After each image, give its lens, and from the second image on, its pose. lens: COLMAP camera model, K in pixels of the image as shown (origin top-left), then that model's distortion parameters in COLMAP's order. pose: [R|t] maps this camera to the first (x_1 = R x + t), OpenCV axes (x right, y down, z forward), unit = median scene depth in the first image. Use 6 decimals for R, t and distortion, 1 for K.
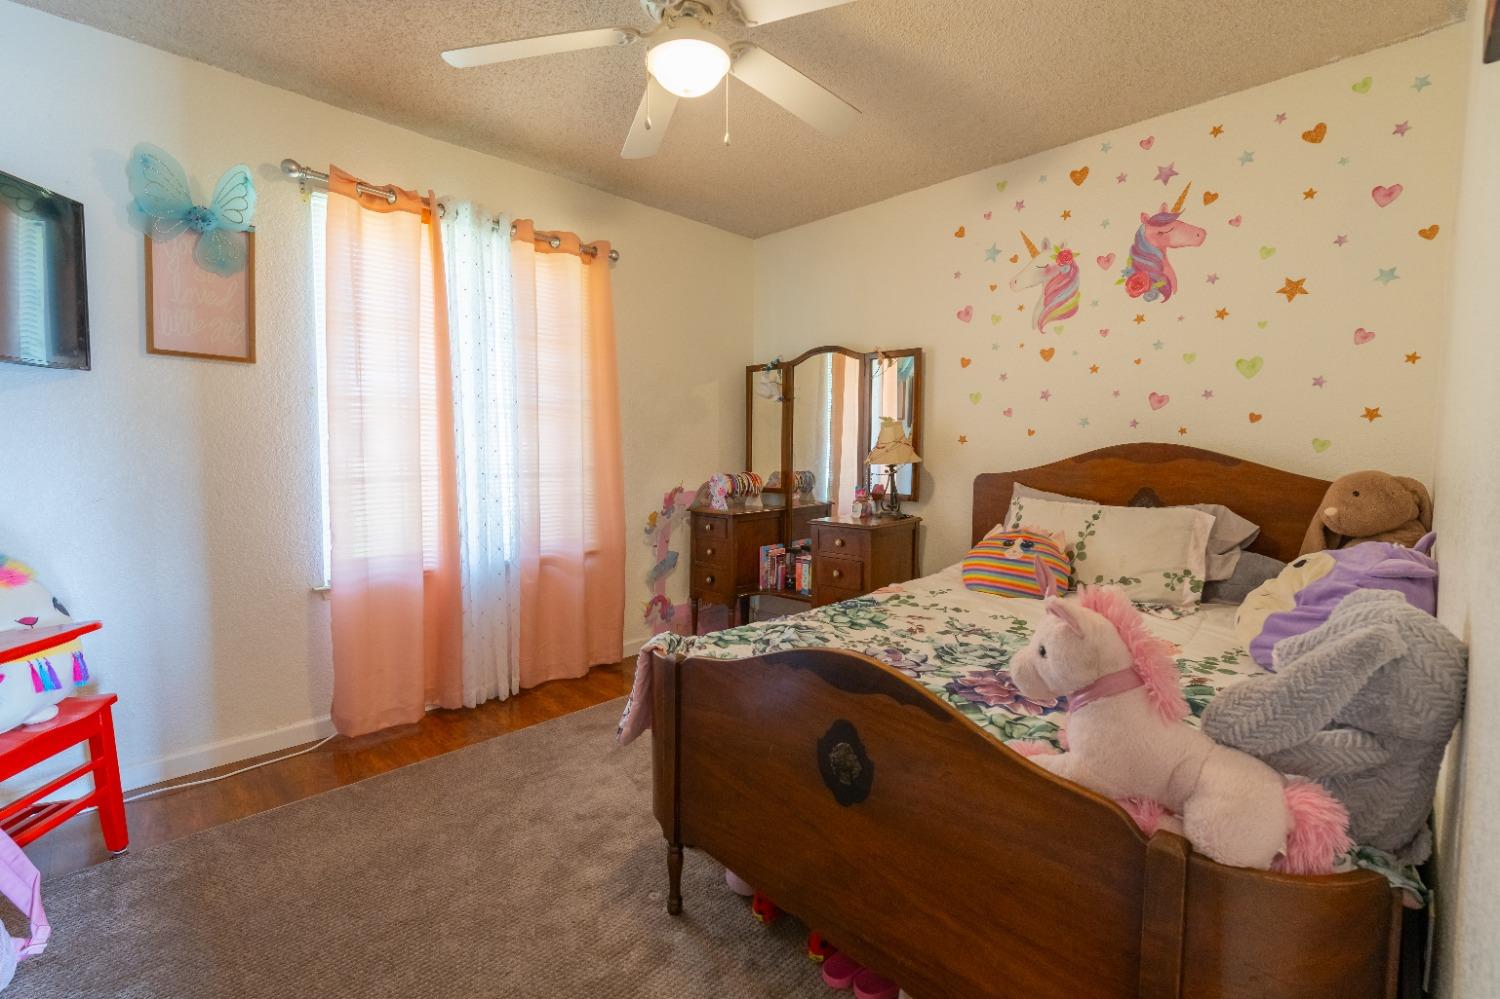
lens RADIAL K [[659.5, 0, 756.4], [0, 659.5, 494.6], [0, 0, 1]] dist [-0.000262, 0.000258]
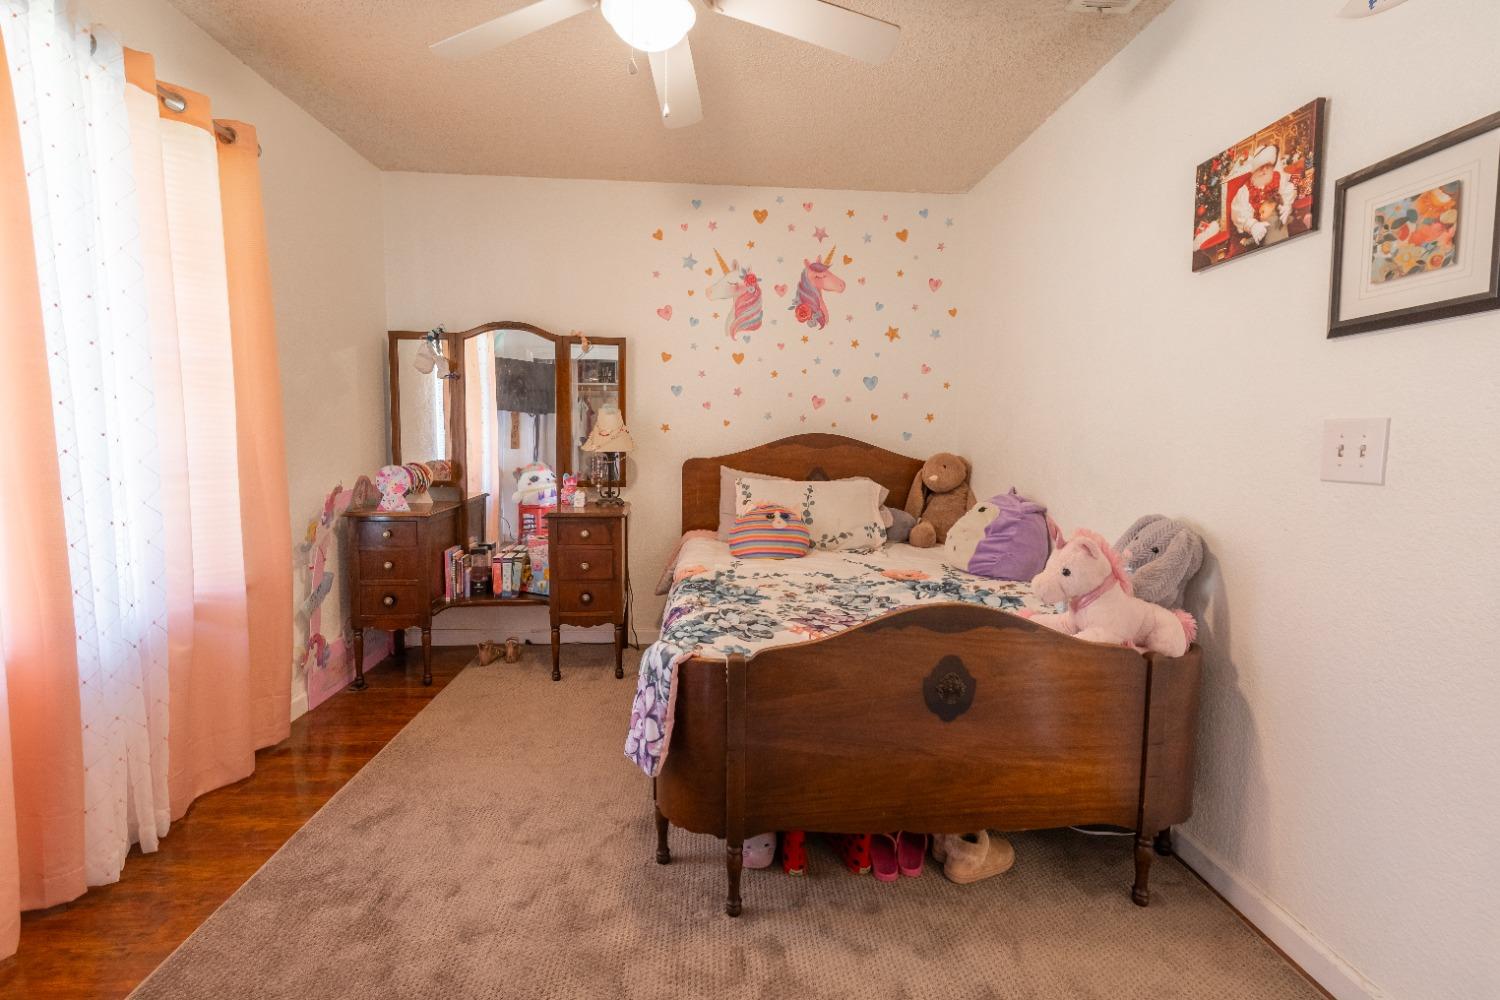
lens RADIAL K [[659.5, 0, 753.2], [0, 659.5, 495.2], [0, 0, 1]] dist [-0.000262, 0.000258]
pose [[0.658401, -0.065026, 0.749854, -0.478308], [0.042325, 0.997883, 0.049372, -0.023093], [-0.751477, -0.000769, 0.659759, 0.195877]]
